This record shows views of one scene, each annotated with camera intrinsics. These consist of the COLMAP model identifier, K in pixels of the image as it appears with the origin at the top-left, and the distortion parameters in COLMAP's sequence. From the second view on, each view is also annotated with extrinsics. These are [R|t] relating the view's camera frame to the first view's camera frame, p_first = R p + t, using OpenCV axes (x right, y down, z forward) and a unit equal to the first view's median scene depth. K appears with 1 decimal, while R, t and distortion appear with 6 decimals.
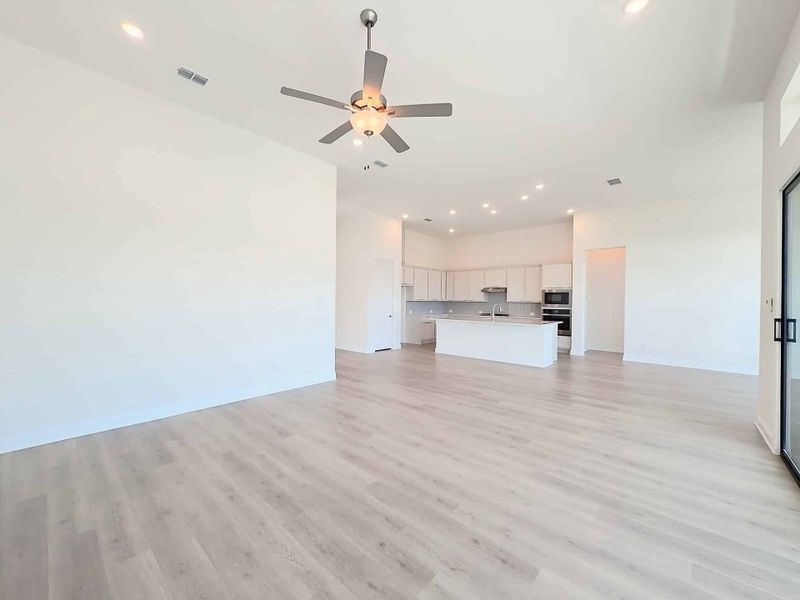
lens RADIAL K [[321.2, 0, 401.4], [0, 321.2, 298.2], [0, 0, 1]] dist [-0.001016, -0.001431]
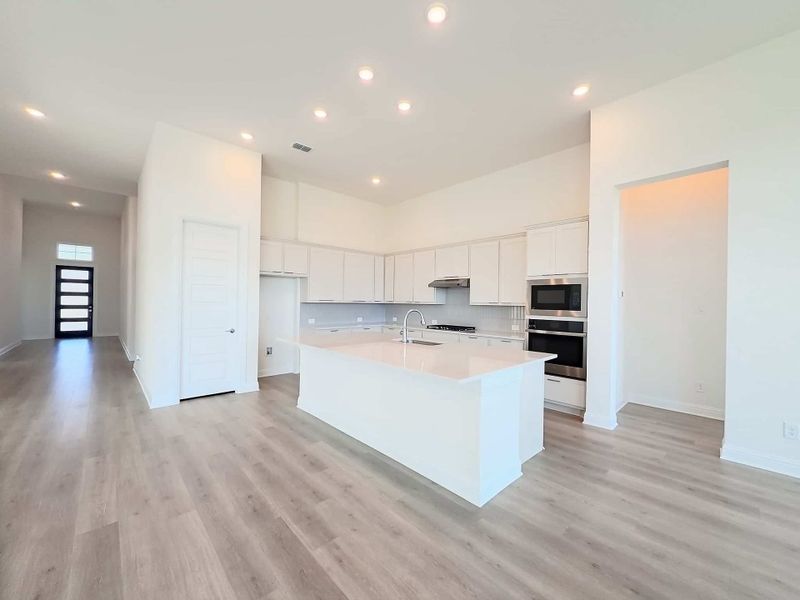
lens RADIAL K [[321.2, 0, 398.1], [0, 321.2, 300.8], [0, 0, 1]] dist [-0.001016, -0.001431]
pose [[0.995424, 0.002411, -0.095526, 0.262636], [-0.002219, 0.999995, 0.002120, 0.003888], [0.095530, -0.001898, 0.995425, 0.446689]]
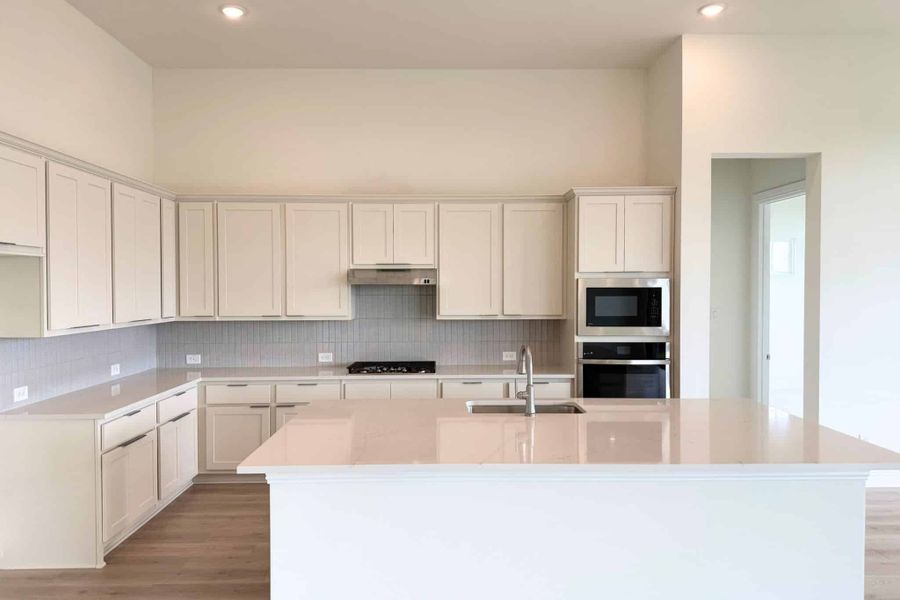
lens RADIAL K [[634.9, 0, 457.7], [0, 634.9, 300.2], [0, 0, 1]] dist [0.033140, -0.019966]
pose [[0.730620, -0.022943, 0.682399, -0.041525], [0.006249, 0.999618, 0.026918, -0.021413], [-0.682756, -0.015402, 0.730484, 0.587657]]
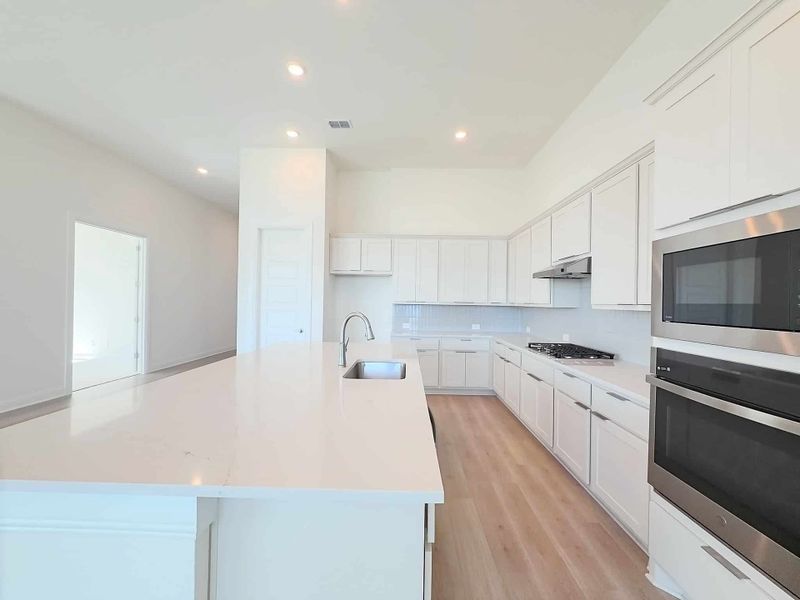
lens RADIAL K [[321.2, 0, 400.7], [0, 321.2, 296.8], [0, 0, 1]] dist [-0.001016, -0.001431]
pose [[0.647384, -0.011972, -0.762070, 0.440448], [-0.006088, 0.999764, -0.020877, 0.008198], [0.762140, 0.018155, 0.647158, 0.705792]]
